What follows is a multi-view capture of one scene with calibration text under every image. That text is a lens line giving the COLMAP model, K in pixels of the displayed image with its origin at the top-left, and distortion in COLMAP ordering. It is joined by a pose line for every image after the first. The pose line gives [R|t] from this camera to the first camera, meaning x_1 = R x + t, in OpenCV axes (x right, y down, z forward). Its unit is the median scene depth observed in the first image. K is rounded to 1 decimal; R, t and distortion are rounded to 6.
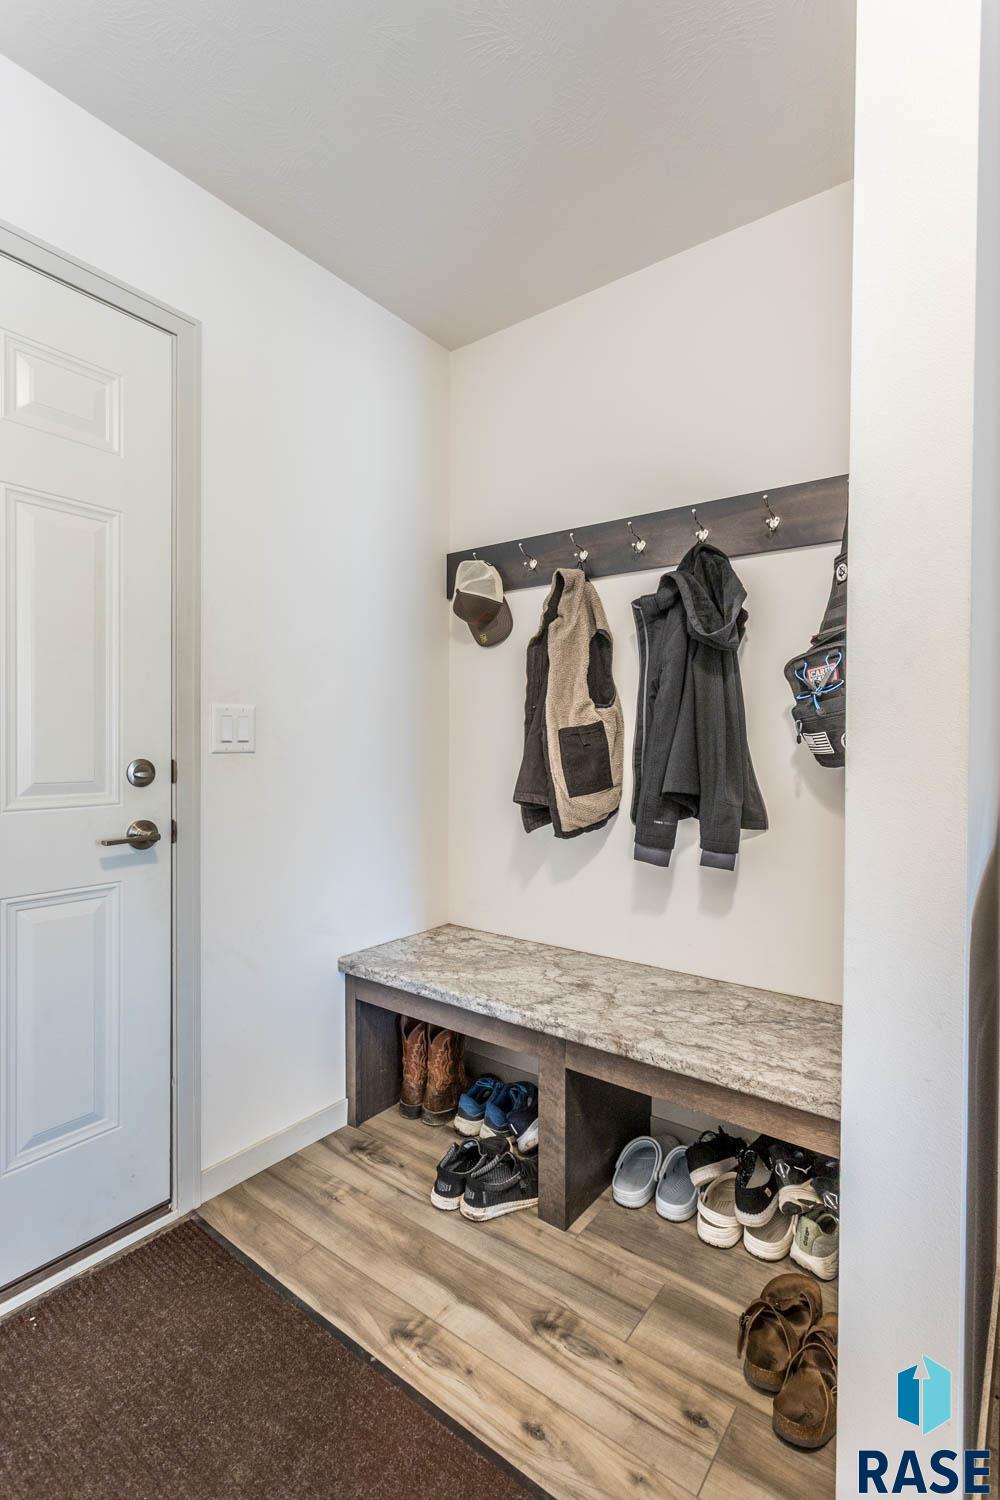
lens RADIAL K [[708.3, 0, 506.0], [0, 708.3, 747.5], [0, 0, 1]] dist [-0.001116, 0.002526]
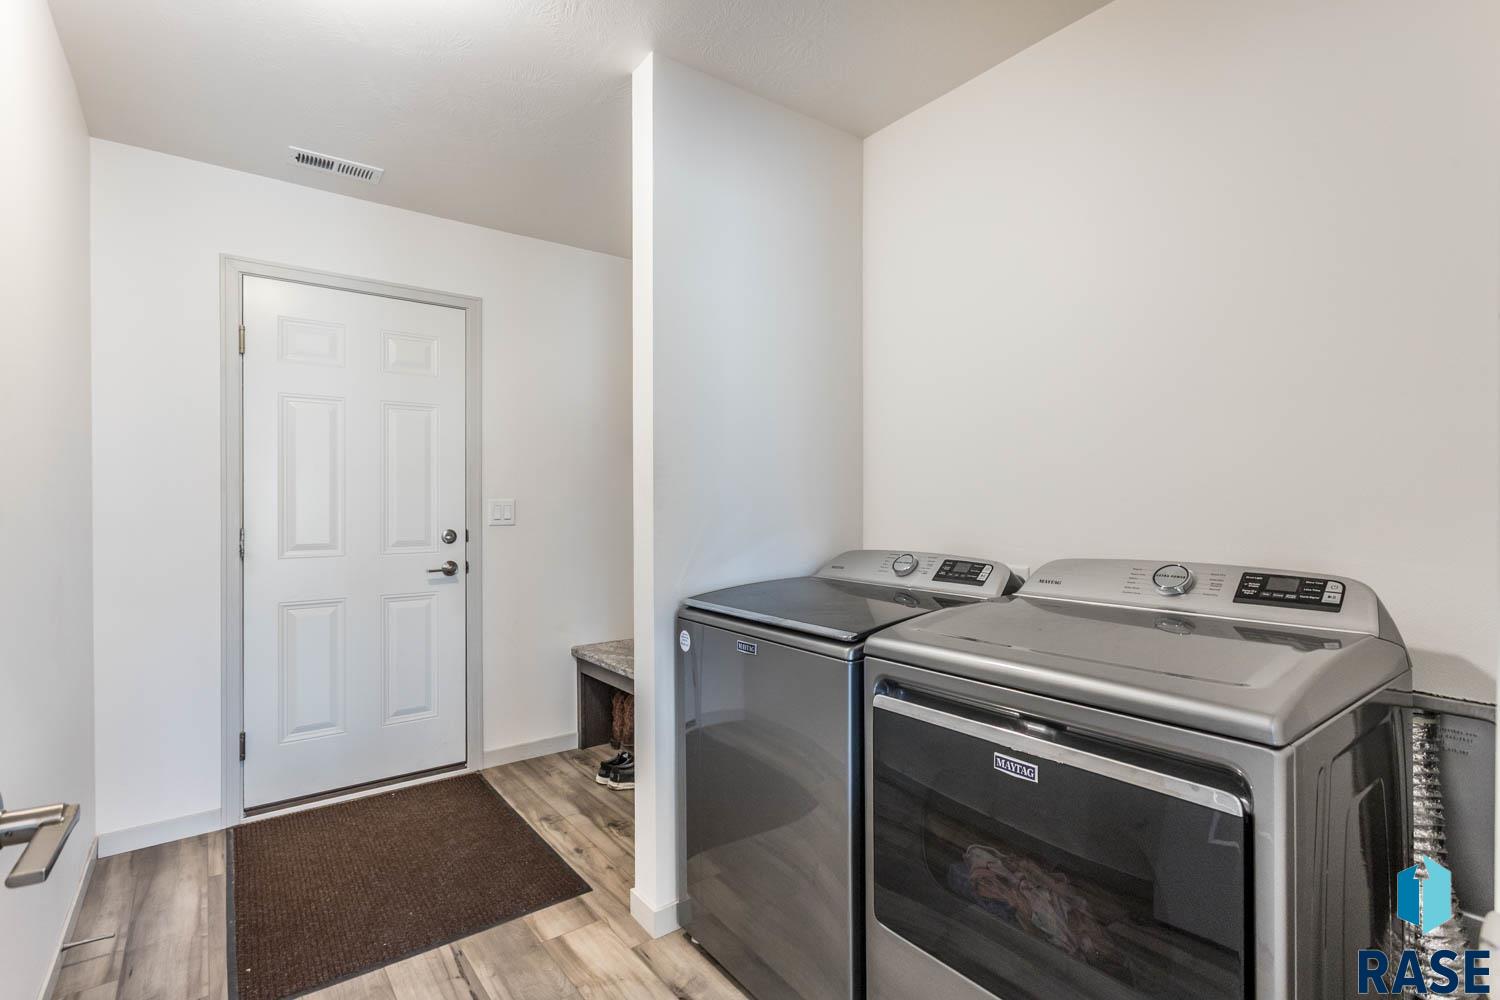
lens RADIAL K [[708.3, 0, 748.8], [0, 708.3, 502.9], [0, 0, 1]] dist [-0.001116, 0.002526]
pose [[0.961460, -0.013521, -0.274613, 0.780533], [0.008610, 0.999781, -0.019080, -0.011614], [0.274810, 0.015981, 0.961366, -0.622809]]
